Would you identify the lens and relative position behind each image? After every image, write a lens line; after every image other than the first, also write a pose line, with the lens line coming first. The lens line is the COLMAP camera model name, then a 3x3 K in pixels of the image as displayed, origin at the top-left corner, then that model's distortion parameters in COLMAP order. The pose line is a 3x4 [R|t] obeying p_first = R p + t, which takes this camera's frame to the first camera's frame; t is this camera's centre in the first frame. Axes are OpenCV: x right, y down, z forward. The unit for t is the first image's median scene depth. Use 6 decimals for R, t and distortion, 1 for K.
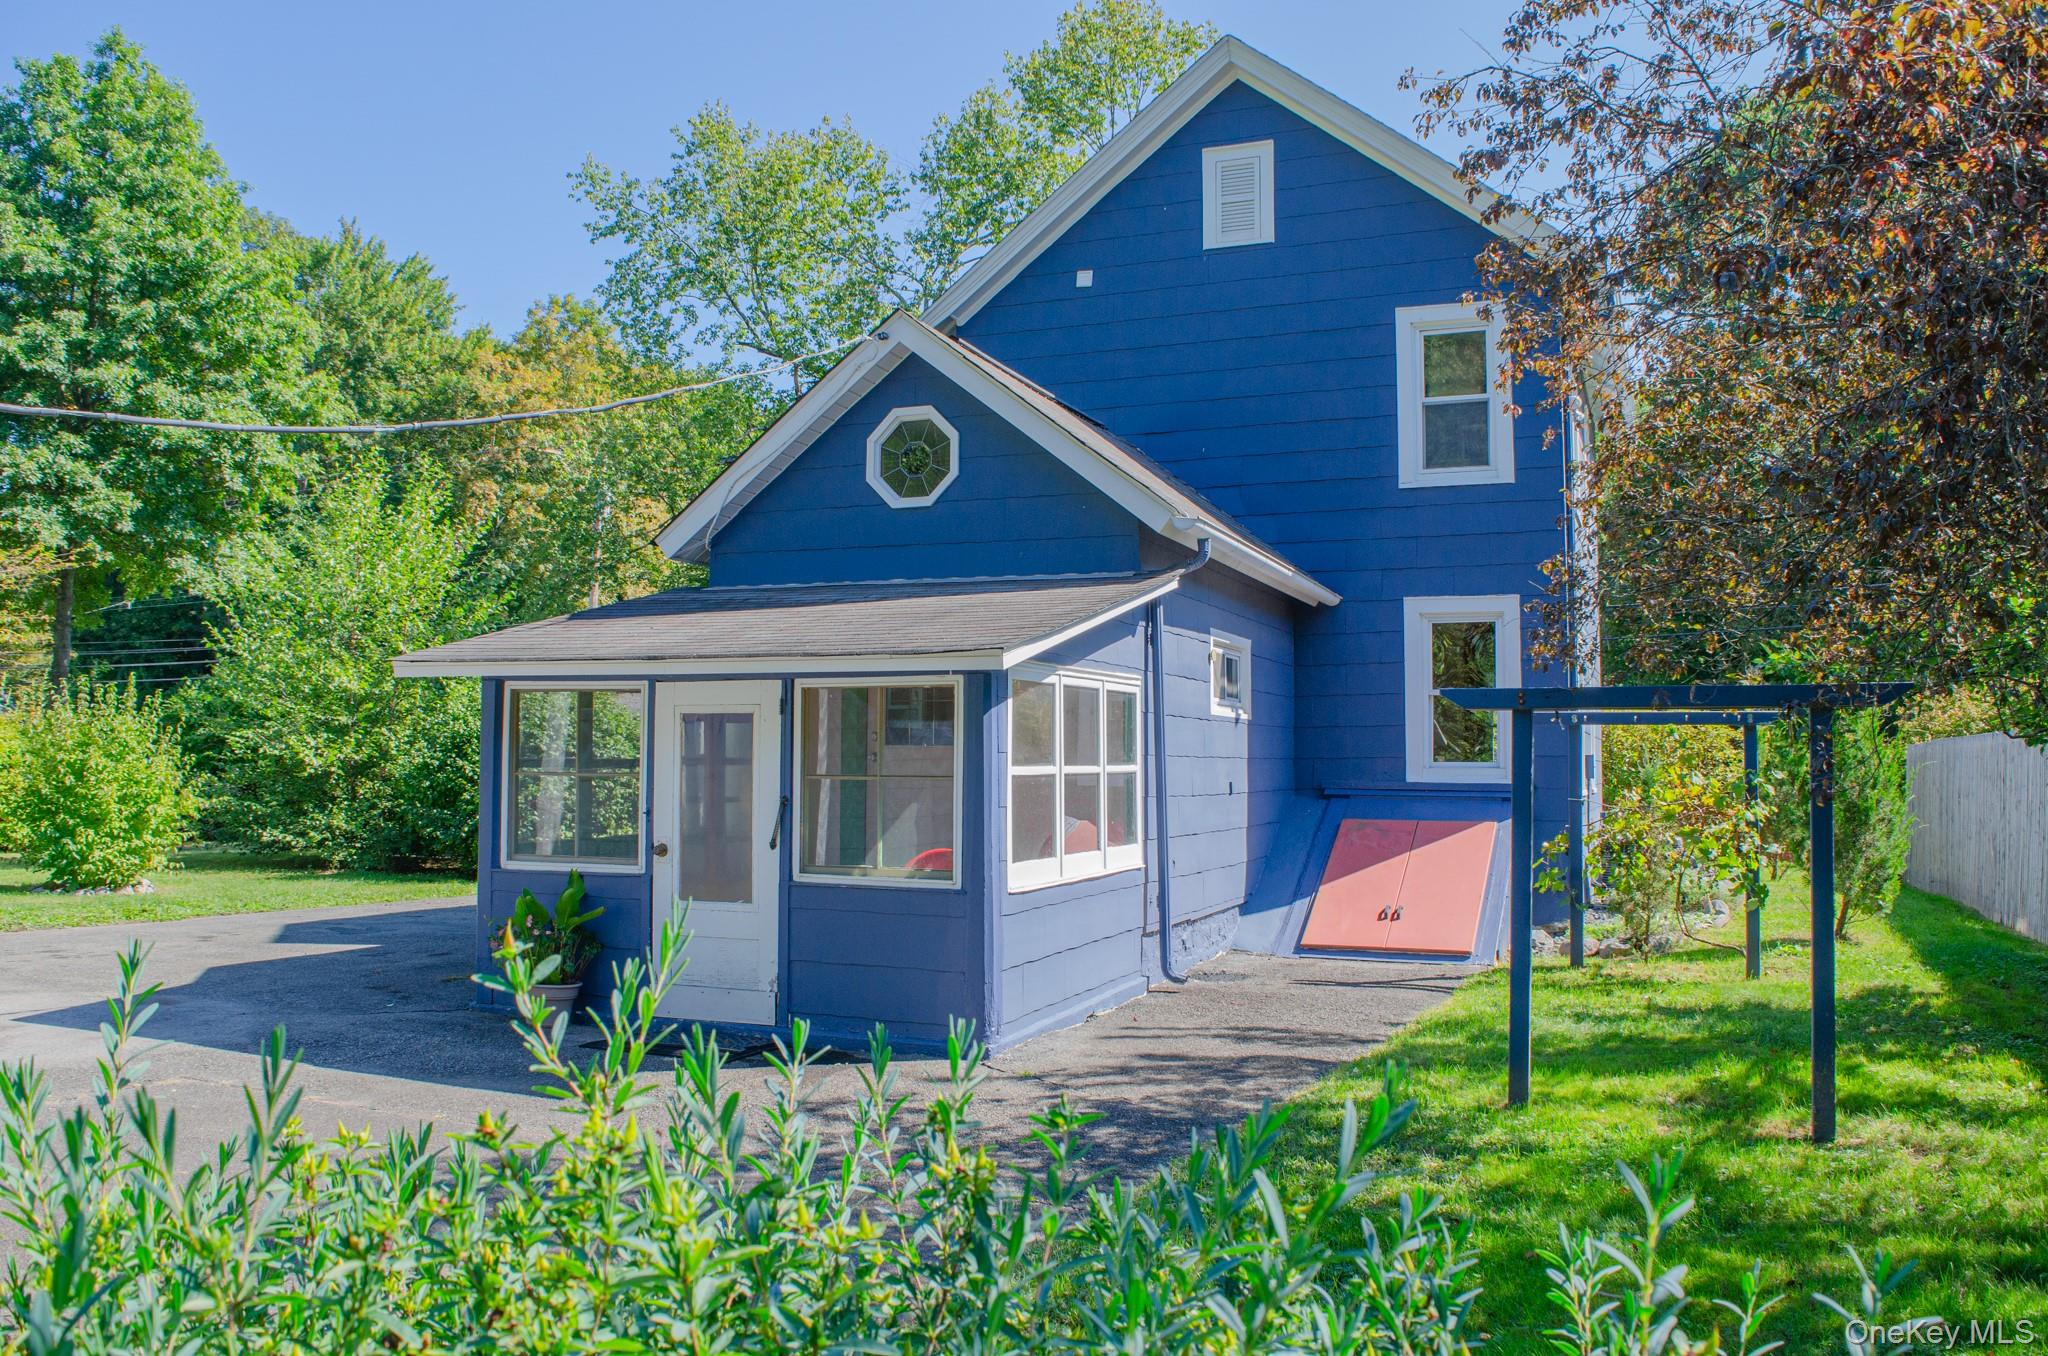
lens RADIAL K [[1560.8, 0, 1024.0], [0, 1560.8, 678.0], [0, 0, 1]] dist [-0.001224, 0.001956]
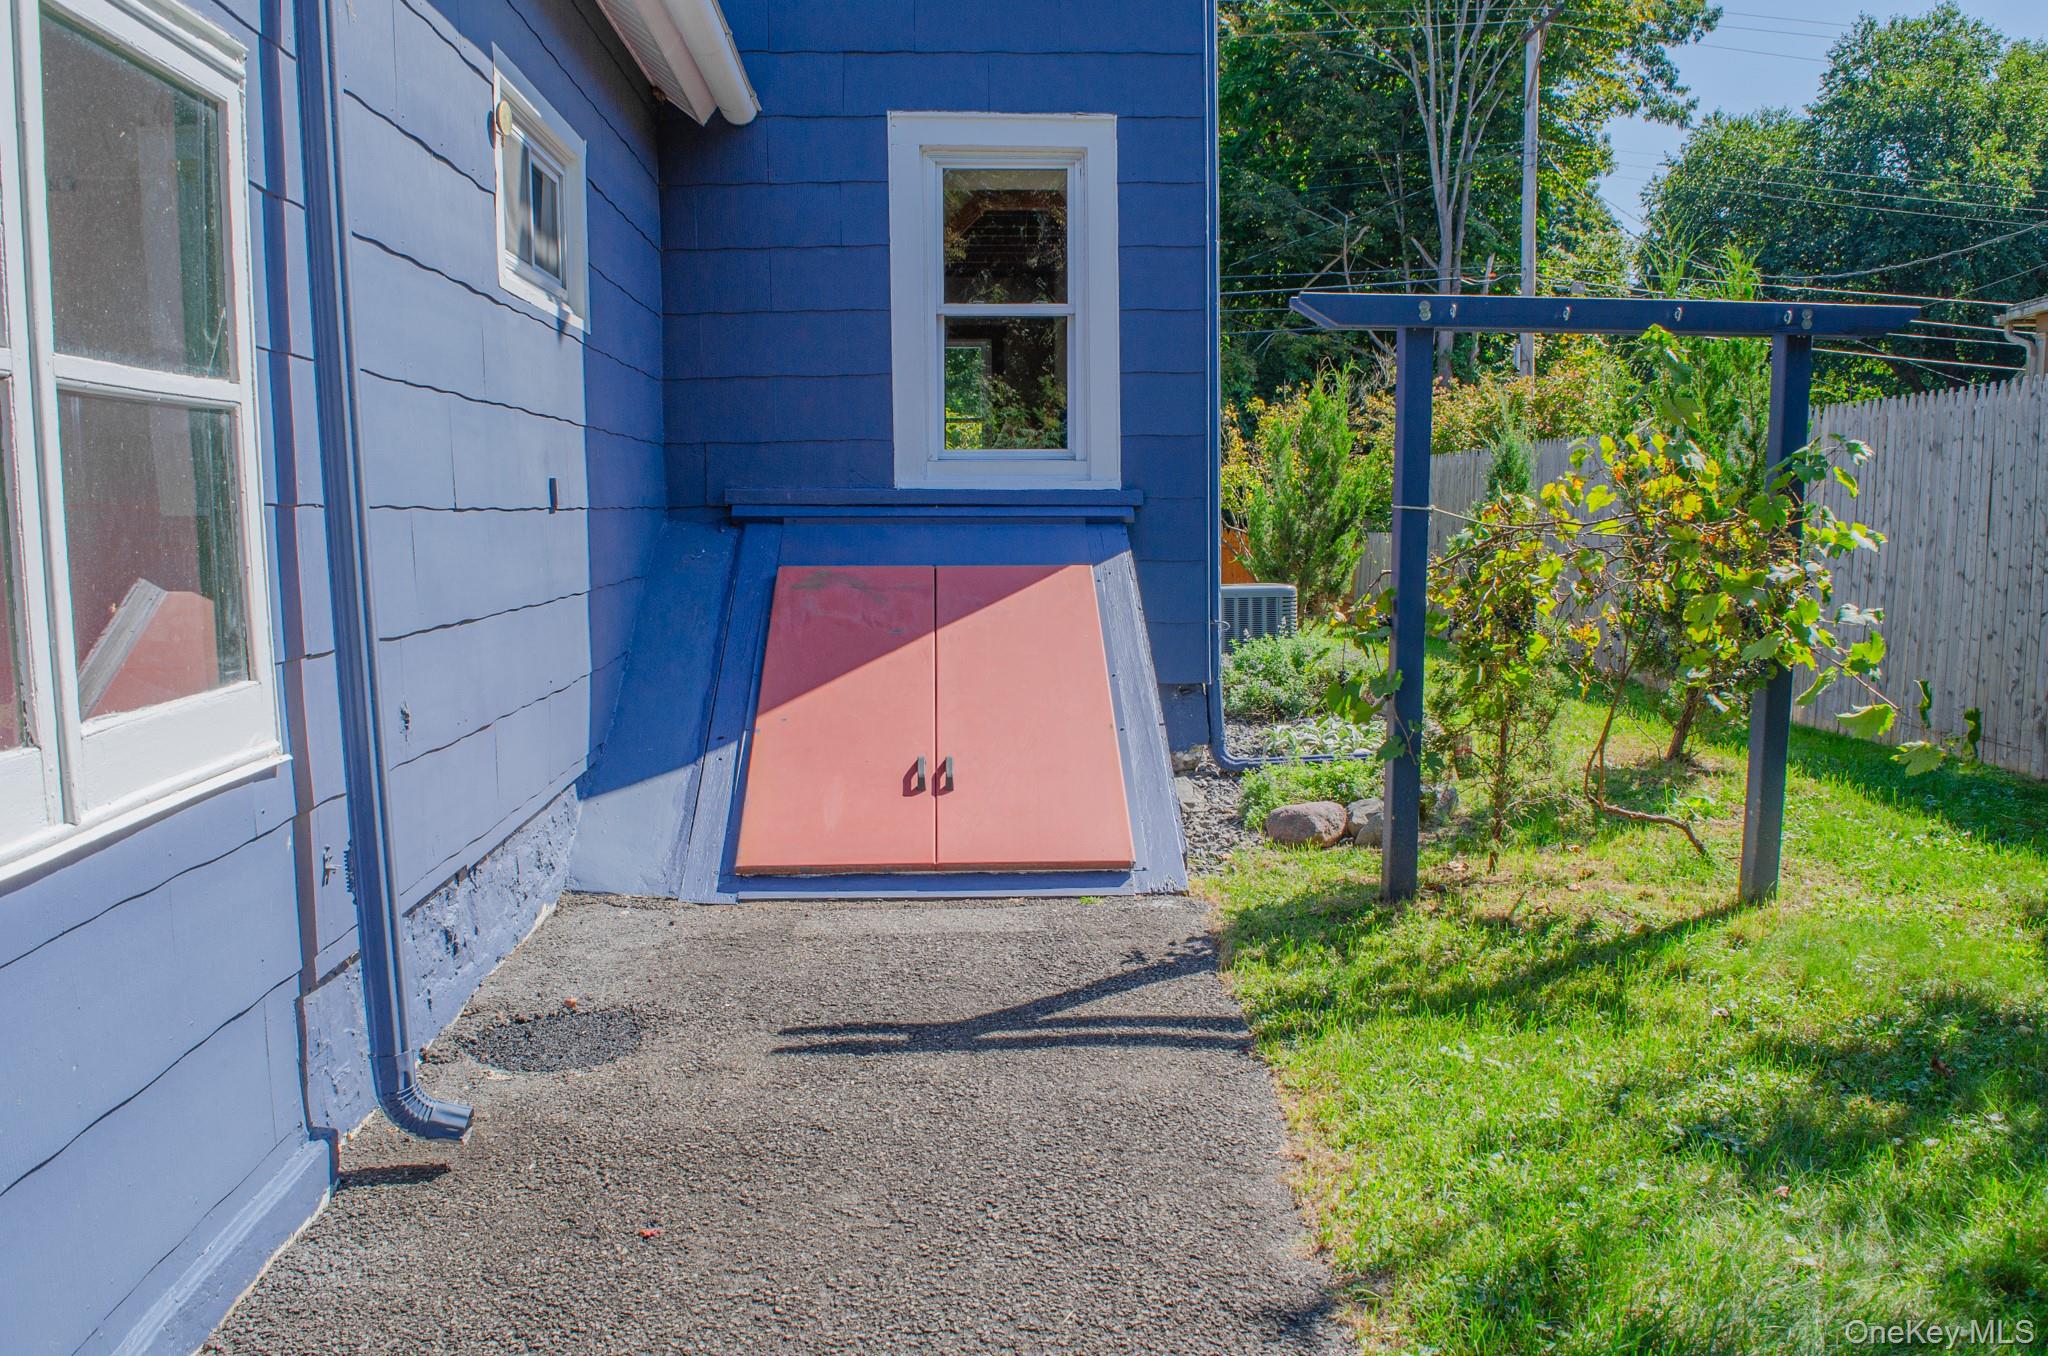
lens RADIAL K [[1596.2, 0, 1021.1], [0, 1596.2, 695.2], [0, 0, 1]] dist [-0.094238, 0.018158]
pose [[0.896995, -0.060410, 0.437894, 0.059025], [-0.014725, 0.985985, 0.166186, 0.050561], [-0.441795, -0.155516, 0.883534, 0.568956]]
